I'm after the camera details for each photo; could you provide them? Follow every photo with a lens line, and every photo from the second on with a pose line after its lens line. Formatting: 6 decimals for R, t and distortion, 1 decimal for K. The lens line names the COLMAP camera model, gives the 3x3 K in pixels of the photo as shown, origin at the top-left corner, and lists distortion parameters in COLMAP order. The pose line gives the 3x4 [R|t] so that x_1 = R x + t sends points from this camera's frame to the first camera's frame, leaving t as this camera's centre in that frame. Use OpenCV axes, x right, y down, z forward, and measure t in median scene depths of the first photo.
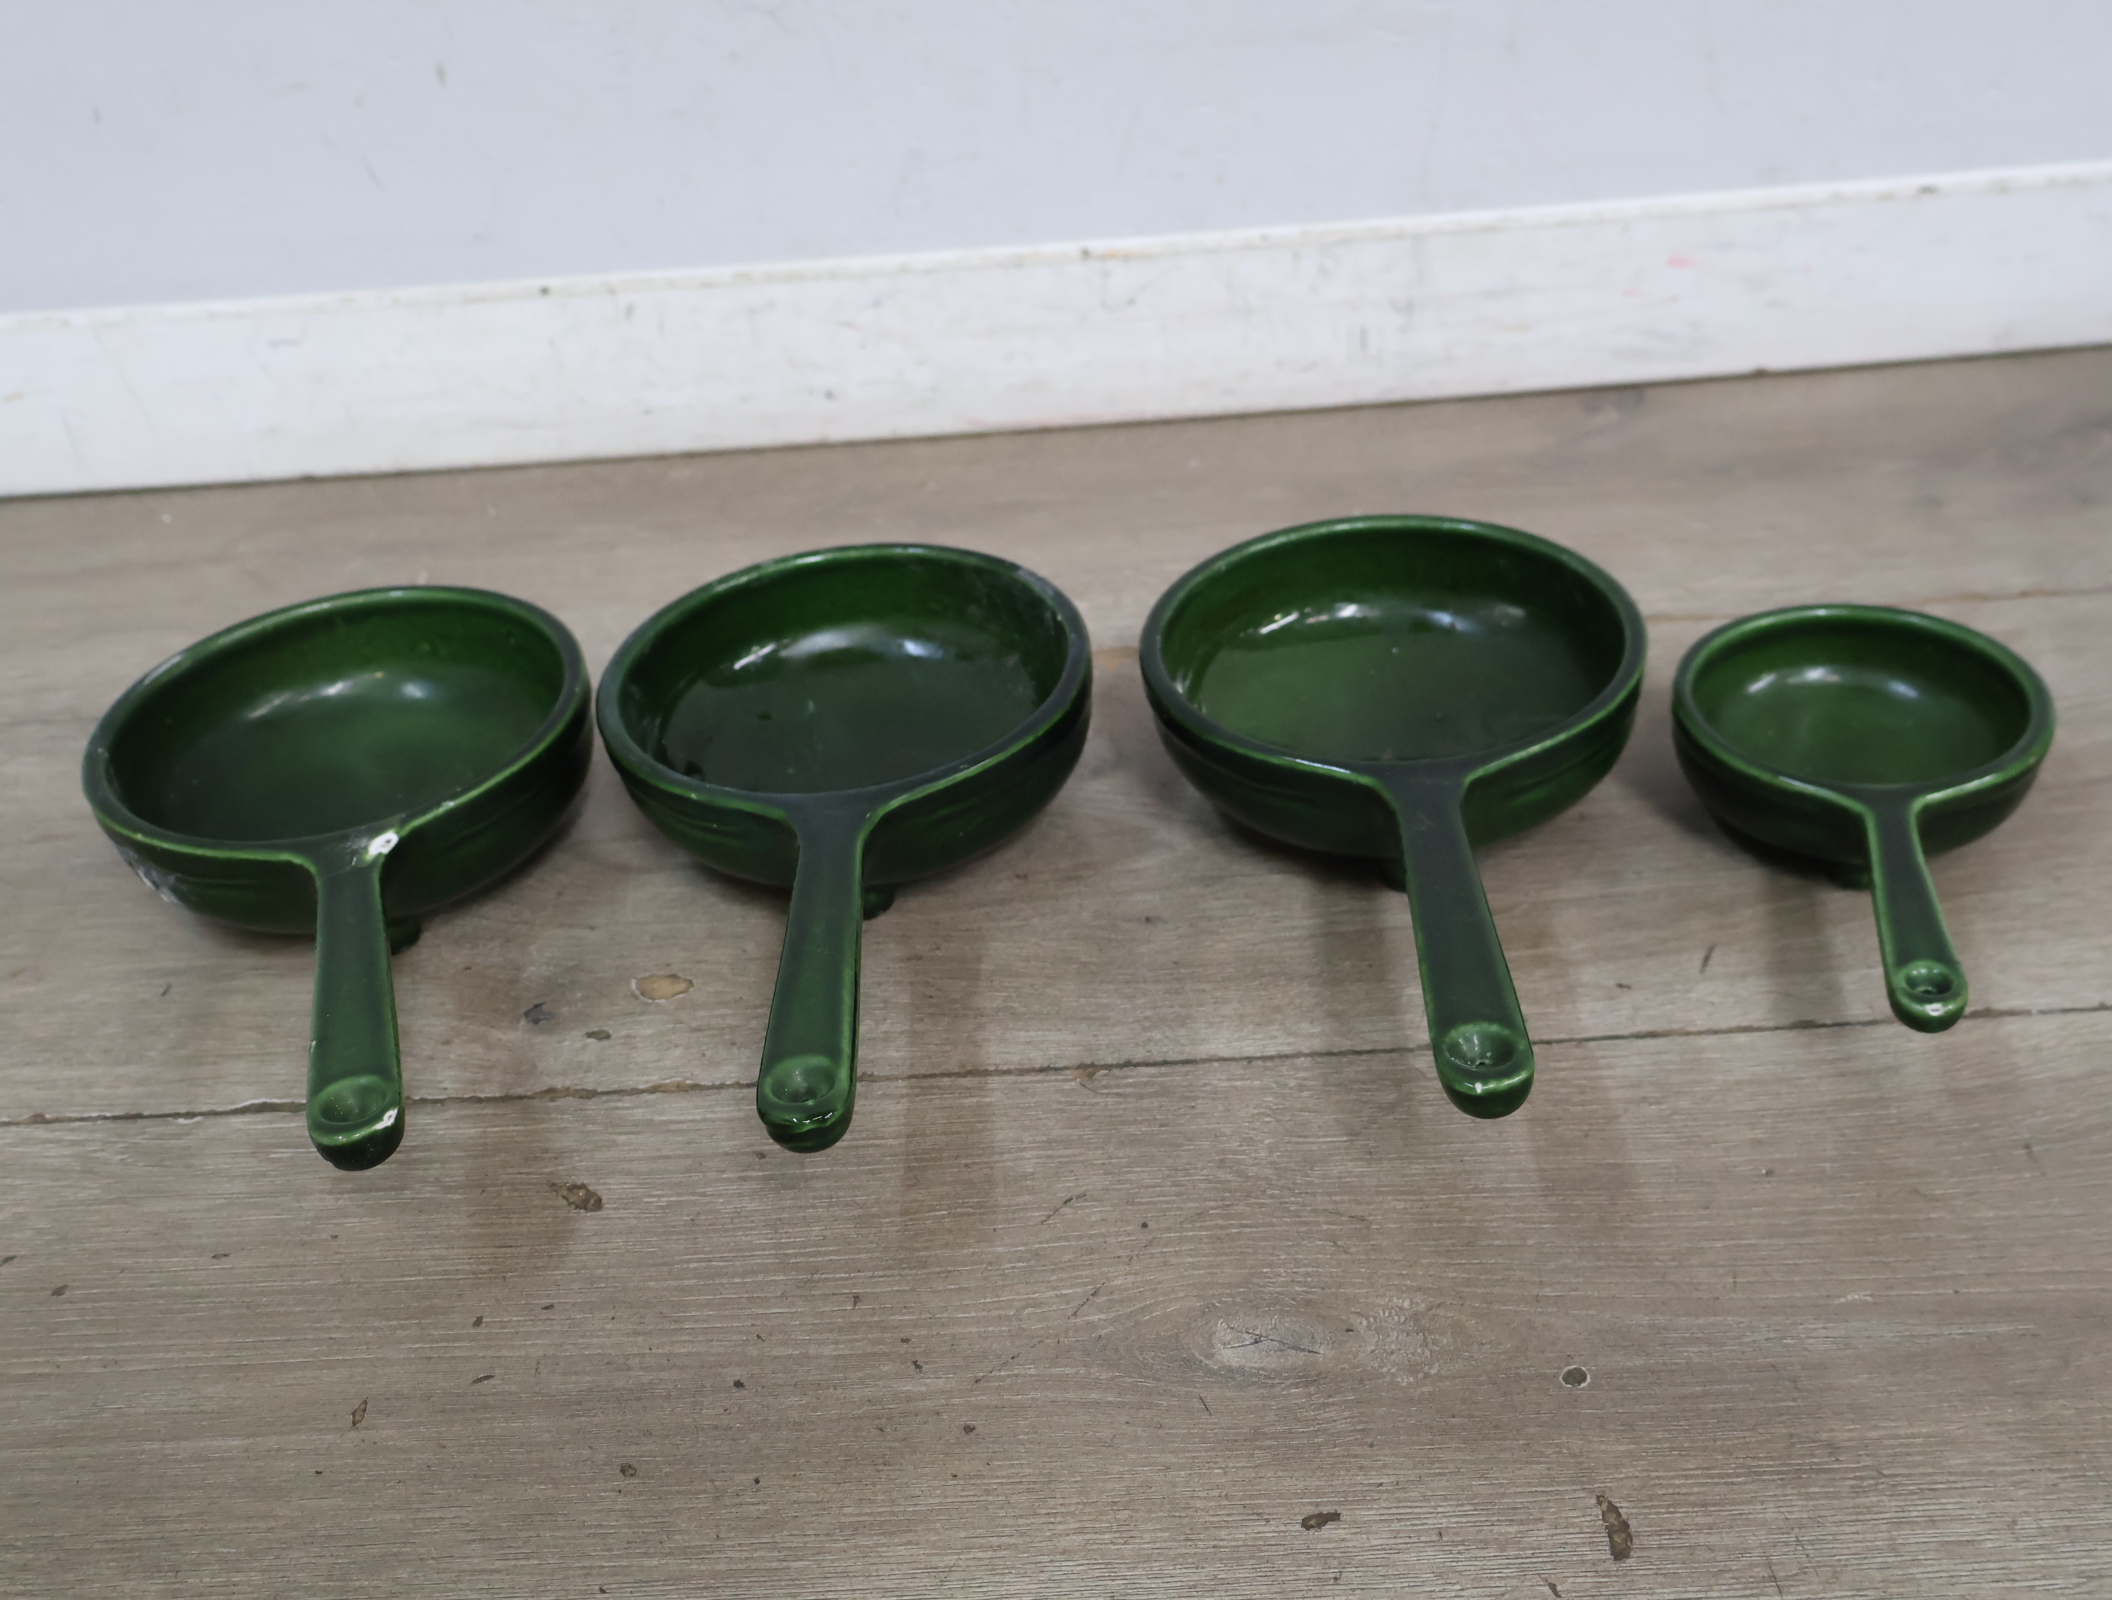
lens RADIAL K [[2226.4, 0, 1059.6], [0, 2226.4, 803.2], [0, 0, 1]] dist [0.015930, 0.000000]
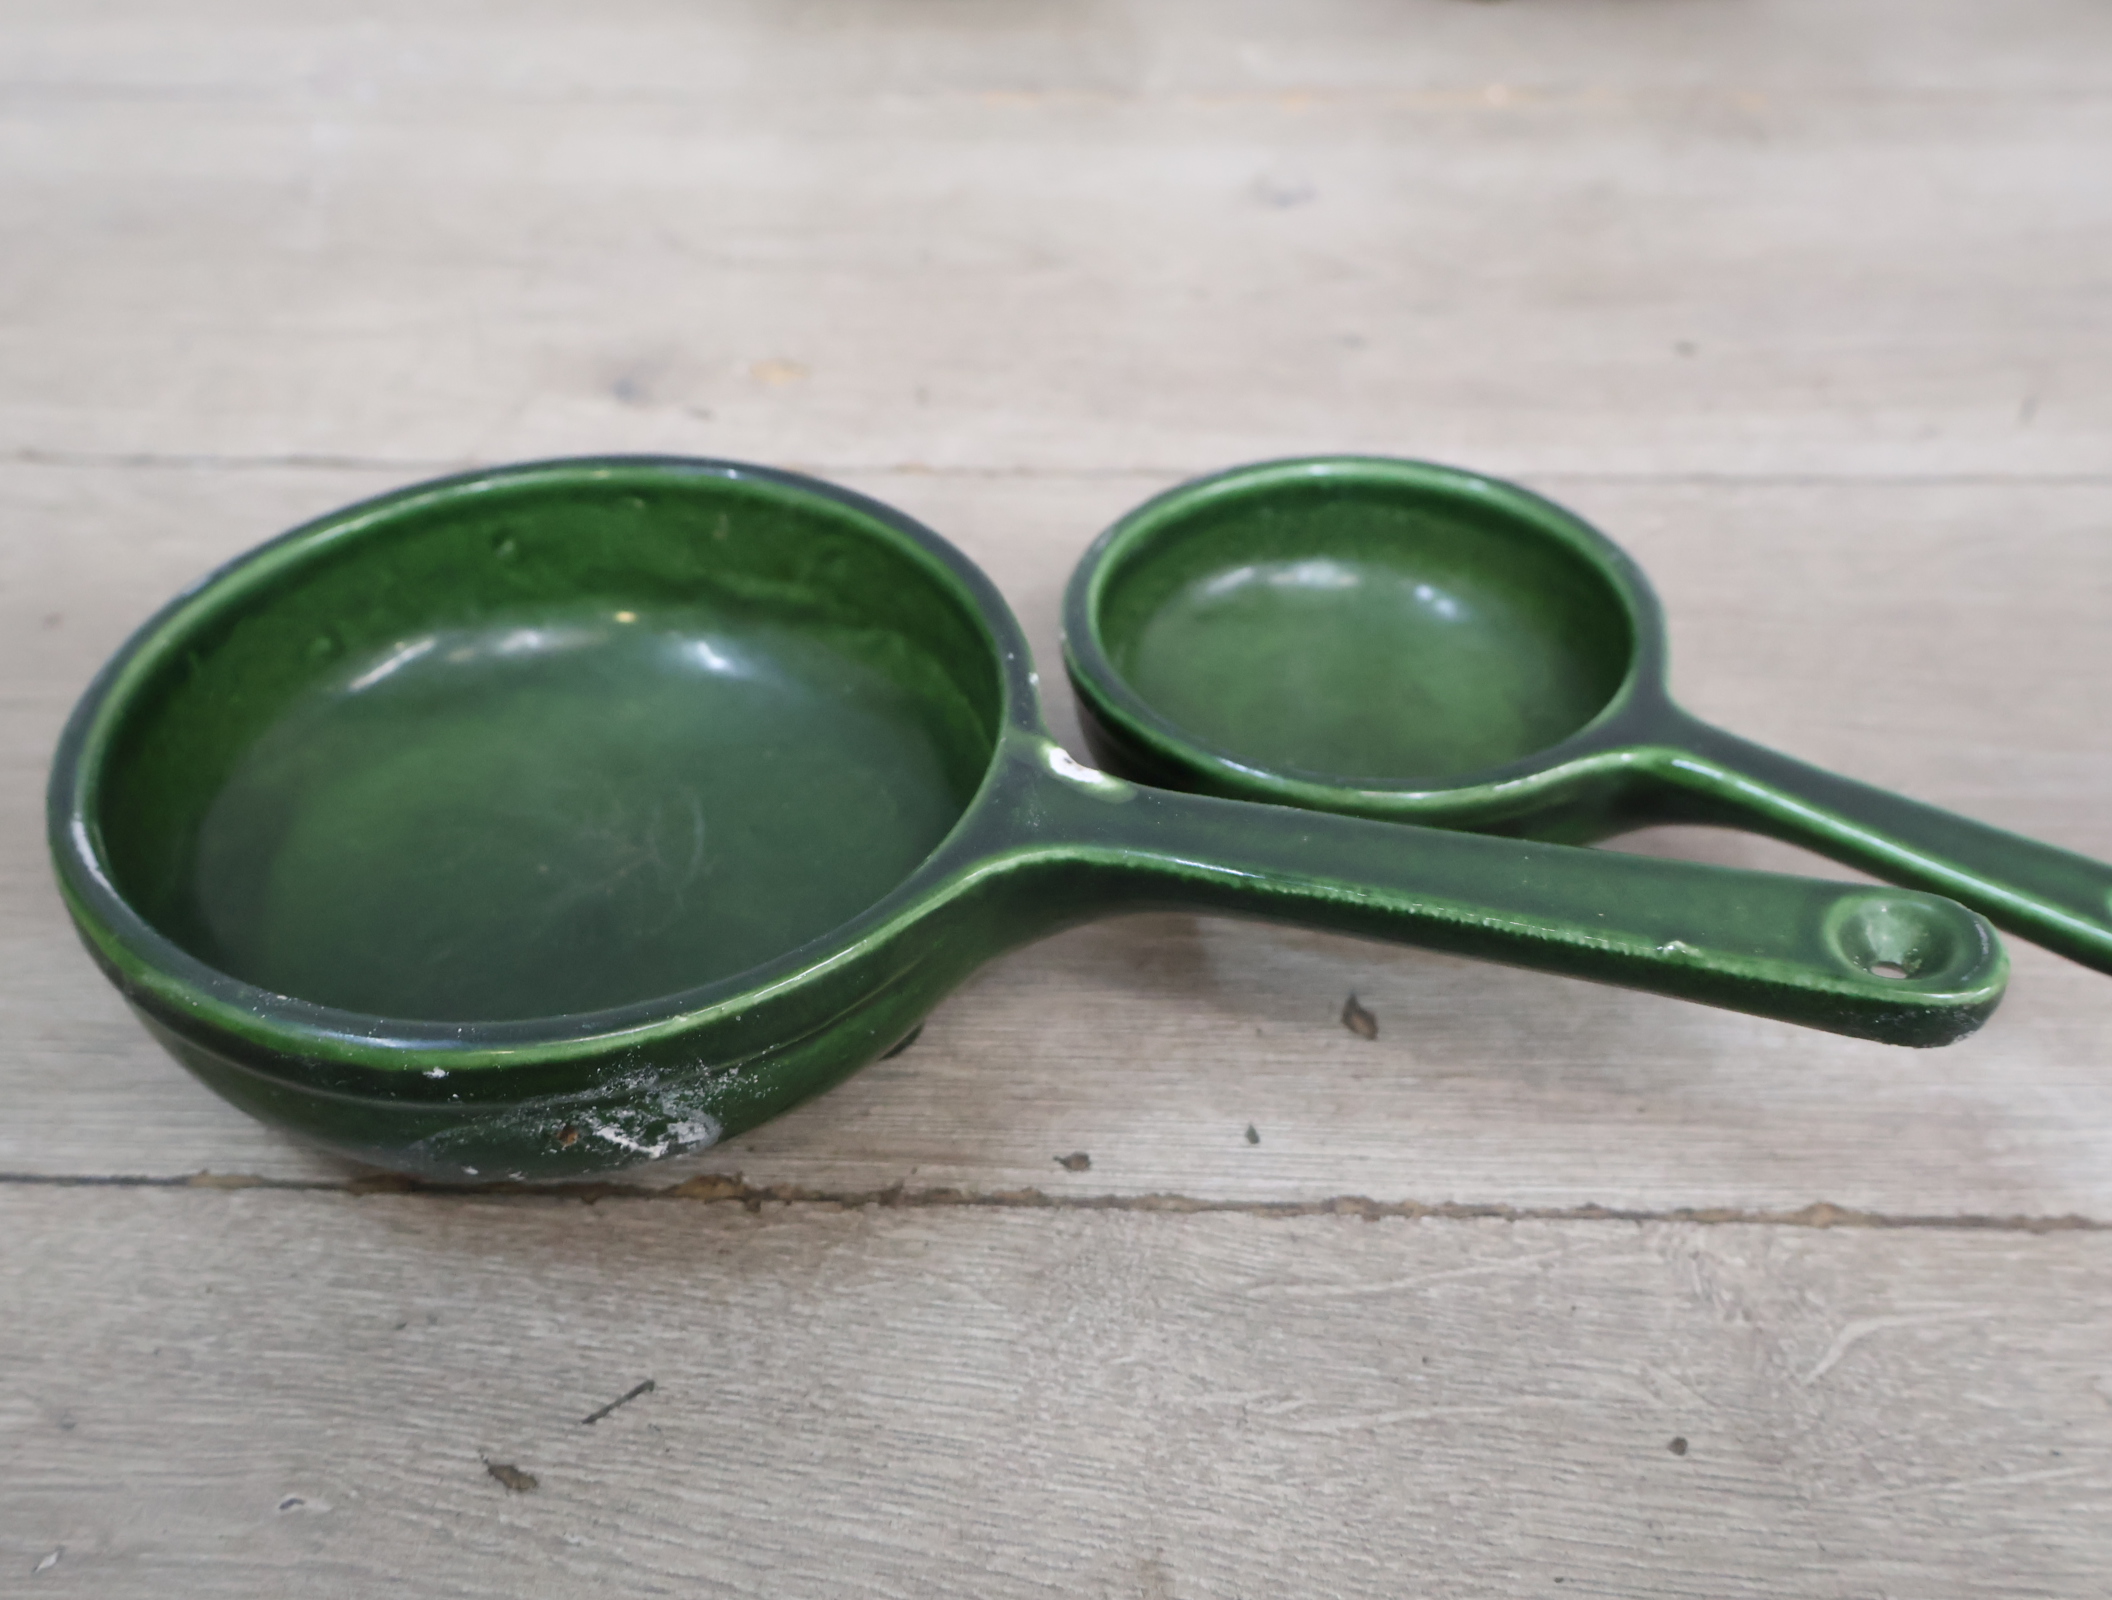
lens RADIAL K [[2226.4, 0, 1055.8], [0, 2226.4, 807.2], [0, 0, 1]] dist [0.015930, 0.000000]
pose [[0.997378, 0.071209, 0.012933, -0.077206], [-0.072112, 0.992952, 0.094050, 0.171224], [-0.006145, -0.094736, 0.995483, 0.155178]]
